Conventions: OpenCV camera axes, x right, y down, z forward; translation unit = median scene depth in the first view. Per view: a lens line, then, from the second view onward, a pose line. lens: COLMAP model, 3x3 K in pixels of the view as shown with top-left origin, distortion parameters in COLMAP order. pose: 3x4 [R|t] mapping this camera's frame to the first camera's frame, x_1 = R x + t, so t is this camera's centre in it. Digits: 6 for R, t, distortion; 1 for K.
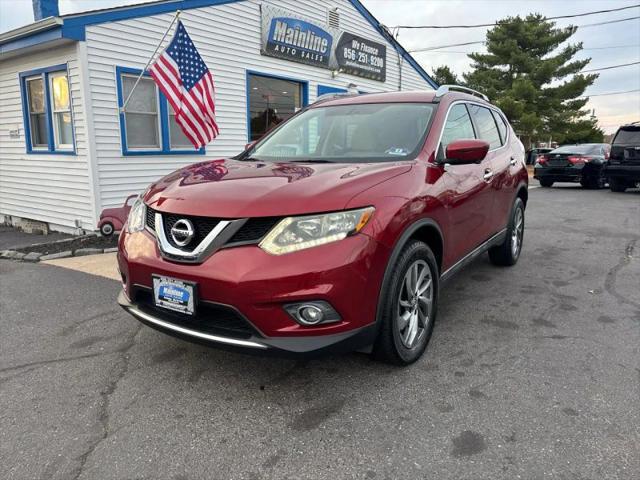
lens RADIAL K [[482.8, 0, 315.4], [0, 482.8, 241.9], [0, 0, 1]] dist [0.039927, -0.032783]
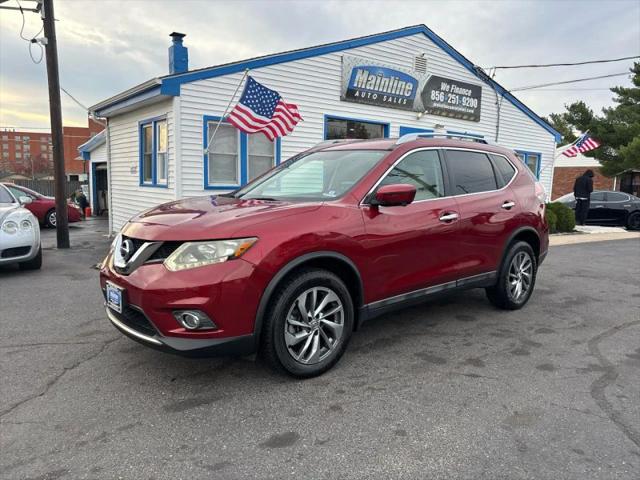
lens RADIAL K [[482.9, 0, 316.8], [0, 482.9, 240.7], [0, 0, 1]] dist [0.040279, -0.040449]
pose [[0.961705, 0.052189, -0.269073, 0.202291], [-0.072043, 0.995318, -0.064441, 0.000796], [0.264450, 0.081358, 0.960962, -0.043399]]
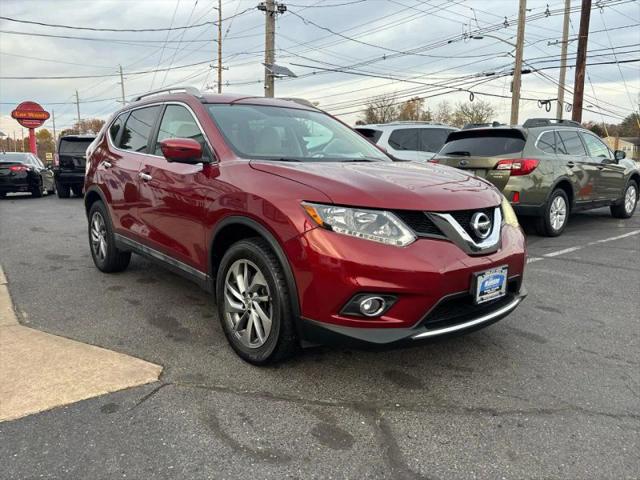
lens RADIAL K [[482.8, 0, 315.4], [0, 482.8, 241.9], [0, 0, 1]] dist [0.039927, -0.032783]
pose [[0.291783, -0.158524, 0.943257, -0.483471], [0.179598, 0.977710, 0.108758, -0.057146], [-0.939472, 0.137673, 0.313749, 0.358240]]
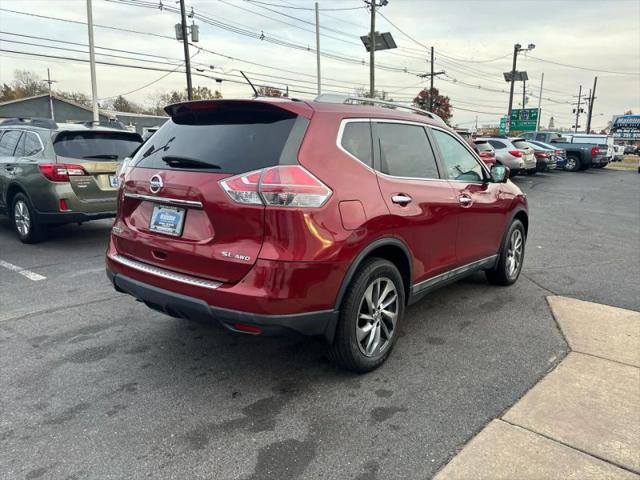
lens RADIAL K [[482.9, 0, 316.8], [0, 482.9, 240.7], [0, 0, 1]] dist [0.040279, -0.040449]
pose [[-0.995732, -0.033351, 0.086058, 0.102199], [0.001415, 0.926803, 0.375544, -0.273313], [-0.092283, 0.374063, -0.922800, 1.250302]]
